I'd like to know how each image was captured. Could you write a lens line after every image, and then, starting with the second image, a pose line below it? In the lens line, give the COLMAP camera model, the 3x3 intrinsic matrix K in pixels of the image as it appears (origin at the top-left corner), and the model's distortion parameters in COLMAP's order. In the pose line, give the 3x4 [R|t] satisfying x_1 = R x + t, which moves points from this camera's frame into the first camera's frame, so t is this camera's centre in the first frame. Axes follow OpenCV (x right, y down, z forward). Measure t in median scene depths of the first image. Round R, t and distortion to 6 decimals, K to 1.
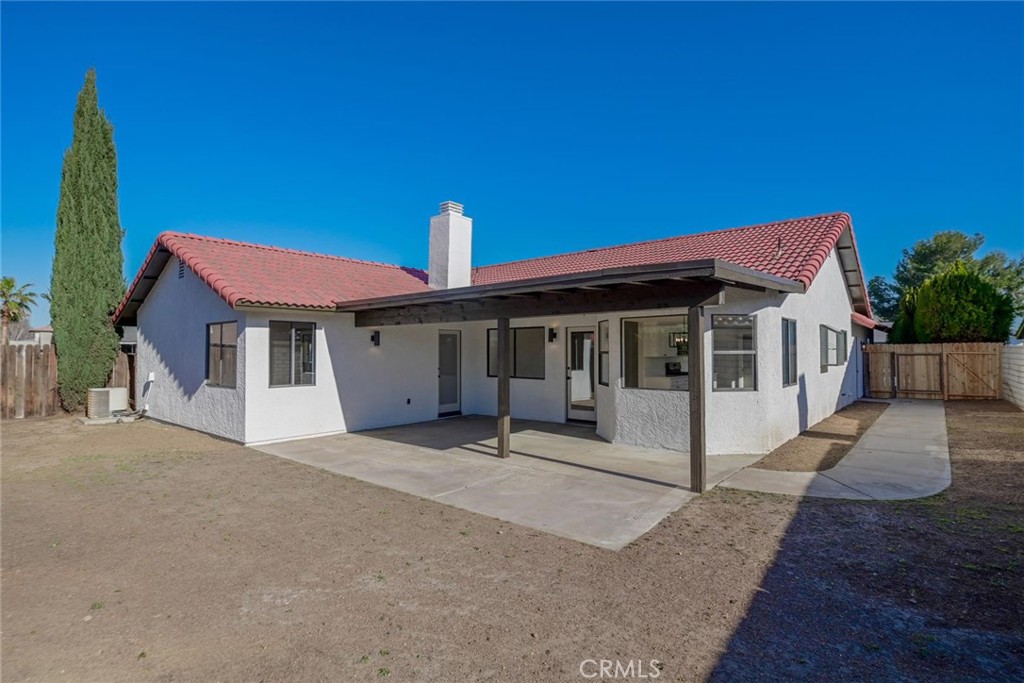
lens RADIAL K [[532.9, 0, 512.1], [0, 532.9, 341.0], [0, 0, 1]] dist [0.000206, -0.000006]
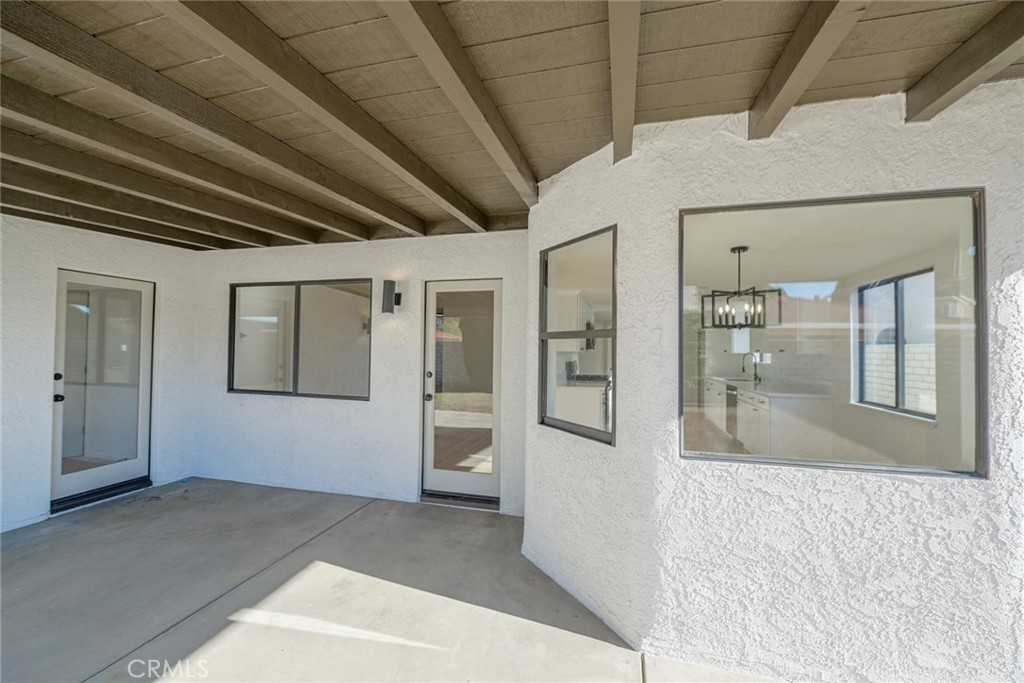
lens RADIAL K [[408.7, 0, 519.7], [0, 408.7, 344.4], [0, 0, 1]] dist [-0.001196, -0.000746]
pose [[0.897674, 0.022536, 0.440083, 0.024224], [-0.025372, 0.999678, 0.000562, 0.023980], [-0.439929, -0.011670, 0.897957, 0.665313]]
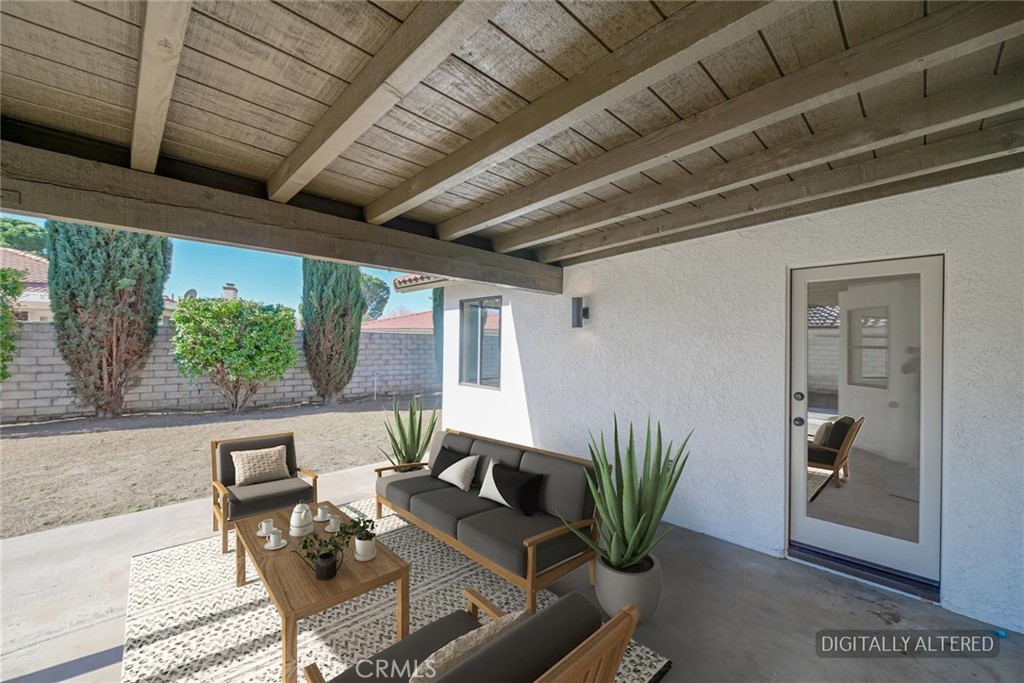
lens RADIAL K [[408.7, 0, 514.9], [0, 408.7, 343.2], [0, 0, 1]] dist [-0.001196, -0.000746]
pose [[-0.082689, 0.002177, -0.996573, 0.119877], [0.009359, 0.999955, 0.001408, 0.021492], [0.996531, -0.009211, -0.082706, 0.930516]]
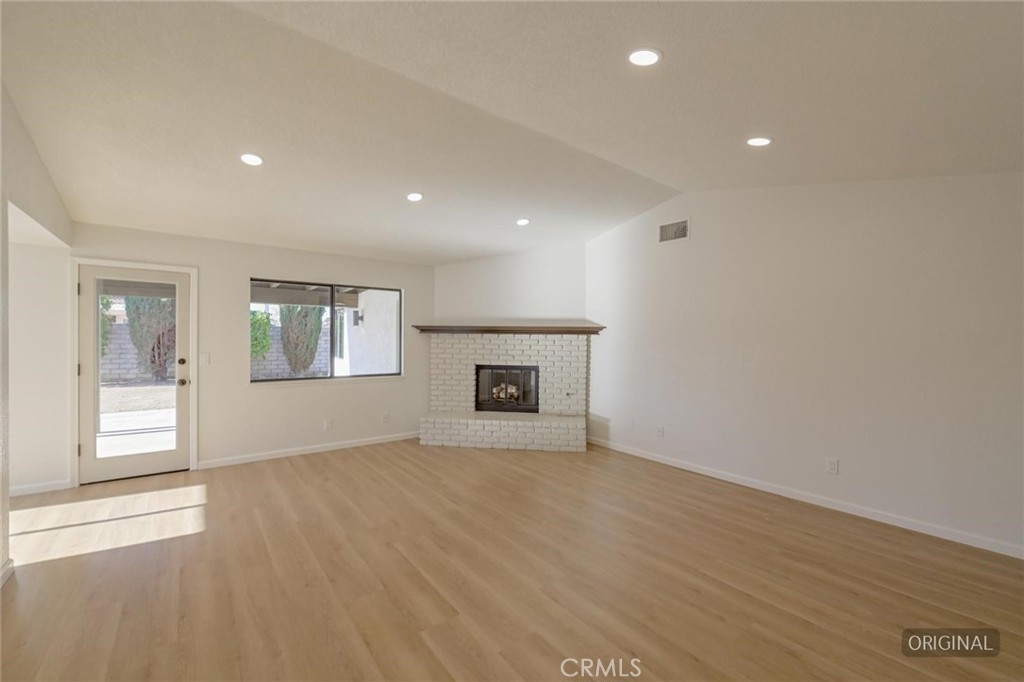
lens RADIAL K [[408.7, 0, 511.6], [0, 408.7, 341.0], [0, 0, 1]] dist [-0.001196, -0.000746]
pose [[-0.197067, 0.013468, -0.980297, 0.395528], [0.013084, 0.999853, 0.011106, 0.030540], [0.980303, -0.010638, -0.197214, 1.353886]]
